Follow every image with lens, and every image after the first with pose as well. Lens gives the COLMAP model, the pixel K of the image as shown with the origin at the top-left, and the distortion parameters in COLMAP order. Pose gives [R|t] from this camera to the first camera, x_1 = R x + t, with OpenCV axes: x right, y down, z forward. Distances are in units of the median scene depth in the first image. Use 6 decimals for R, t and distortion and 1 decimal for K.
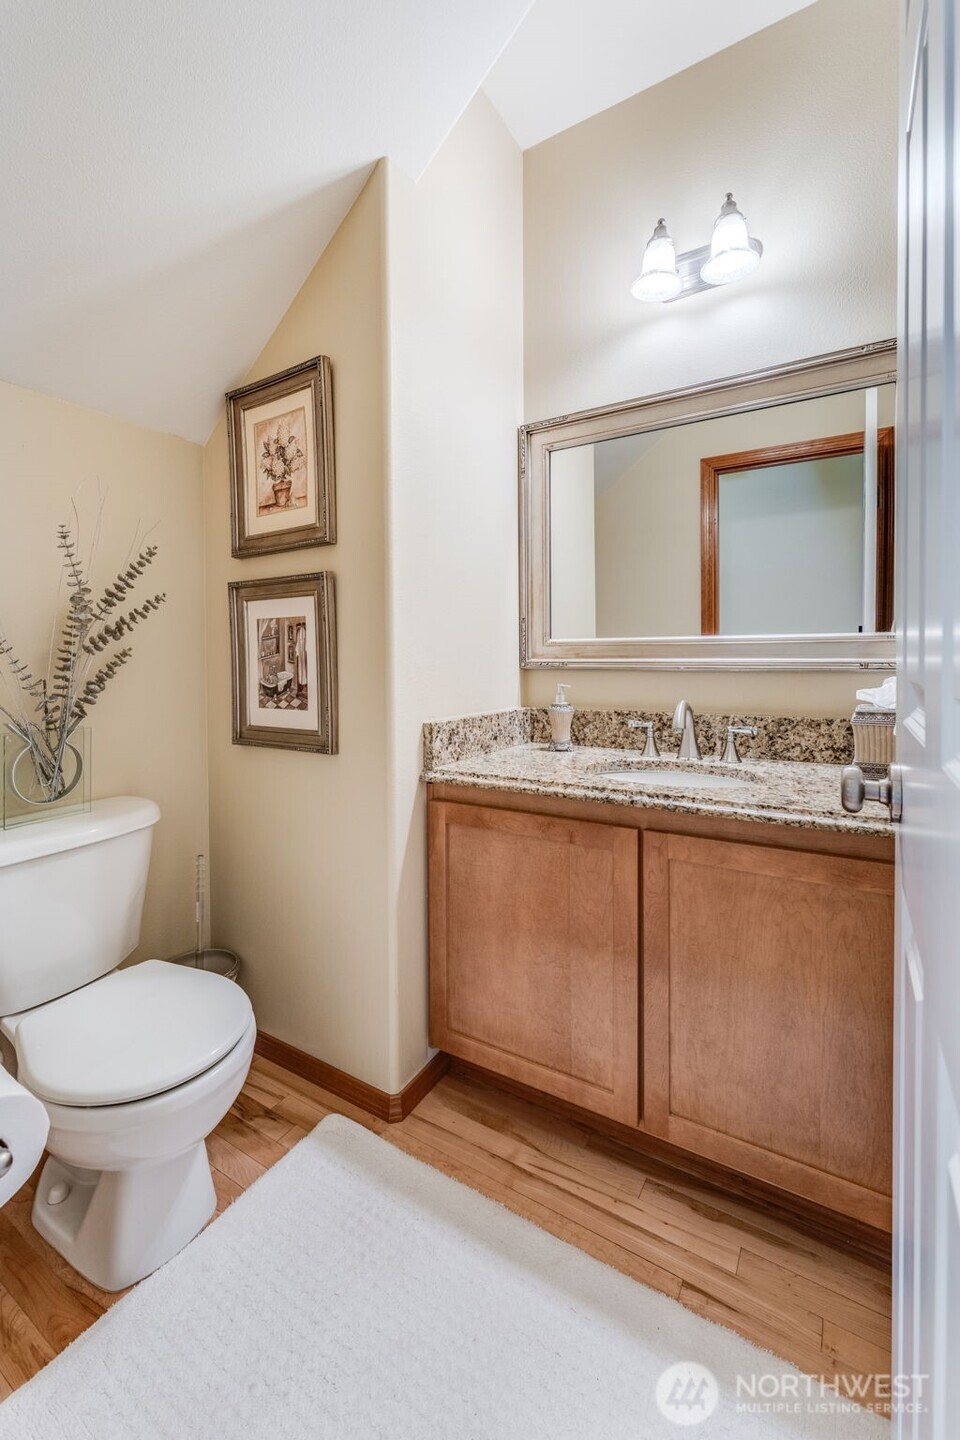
lens RADIAL K [[615.1, 0, 474.9], [0, 615.1, 661.1], [0, 0, 1]] dist [-0.003706, -0.000477]
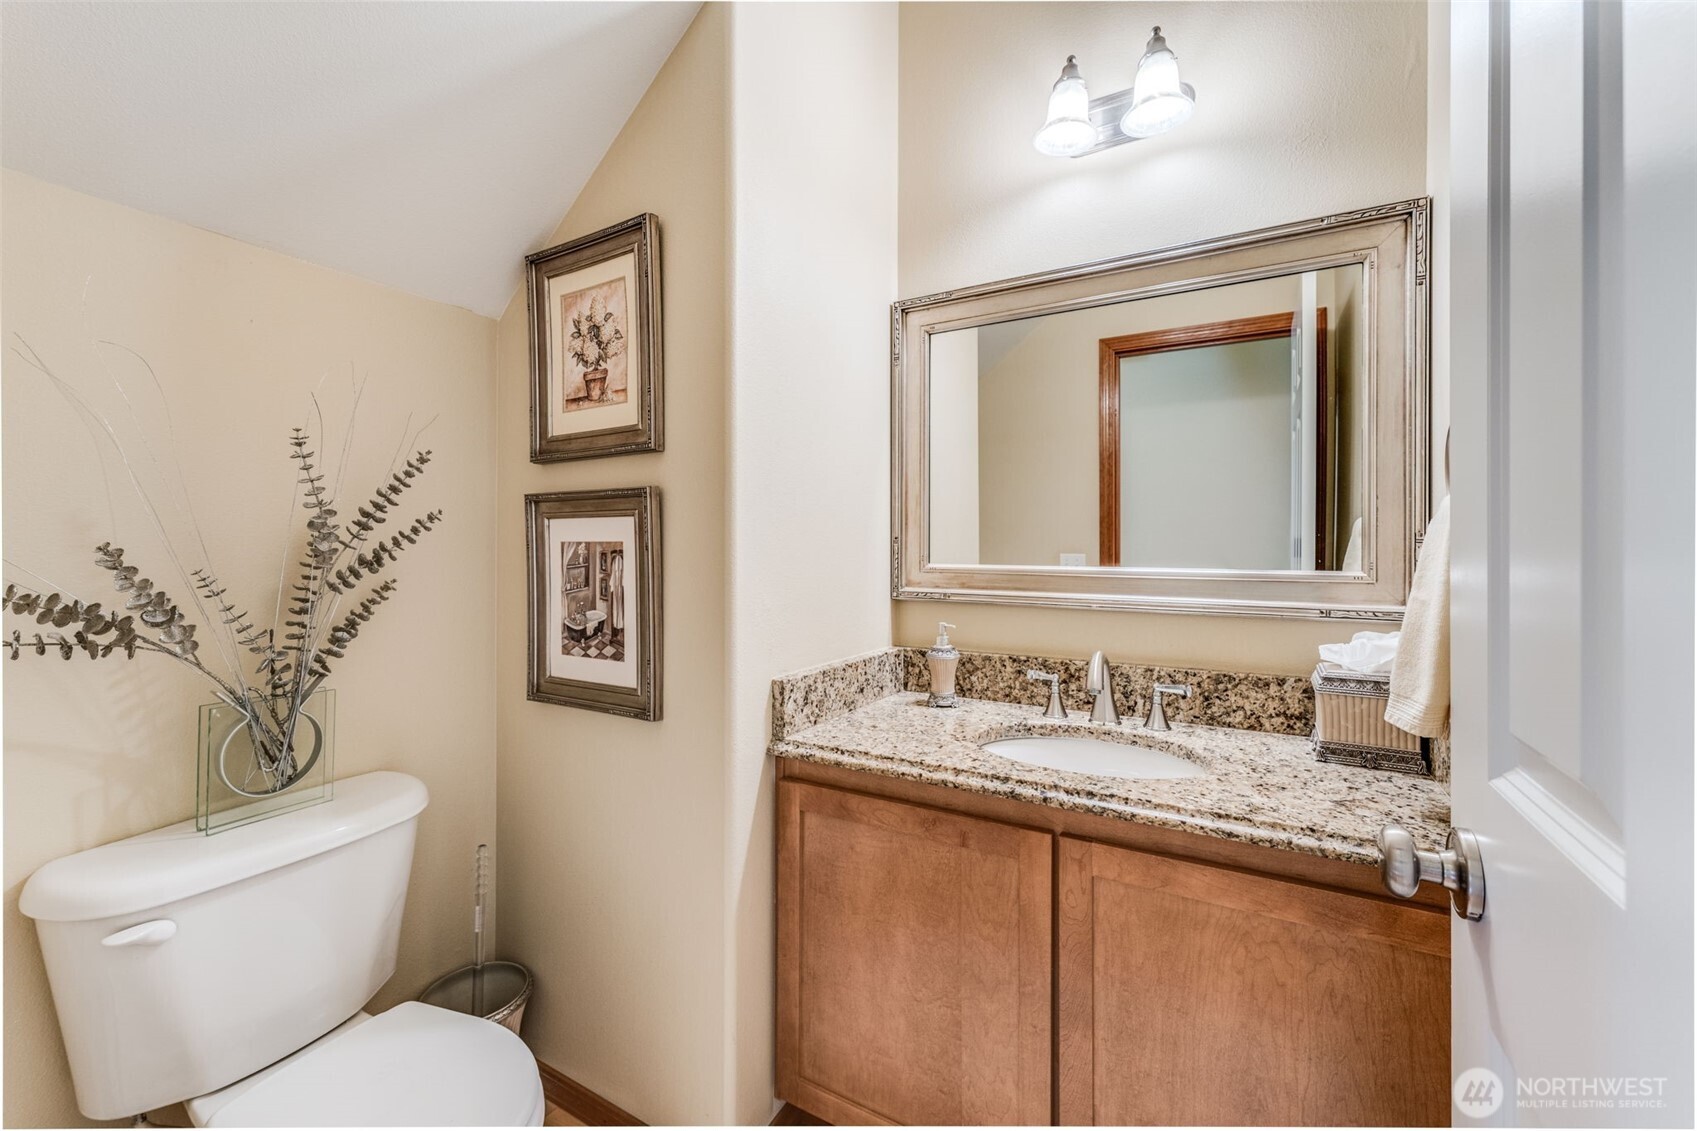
lens RADIAL K [[690.9, 0, 847.8], [0, 690.9, 533.7], [0, 0, 1]] dist [-0.000833, -0.000005]
pose [[0.999404, 0.008955, 0.033339, -0.018897], [-0.008288, 0.999763, -0.020114, -0.069494], [-0.033512, 0.019826, 0.999242, 0.112812]]
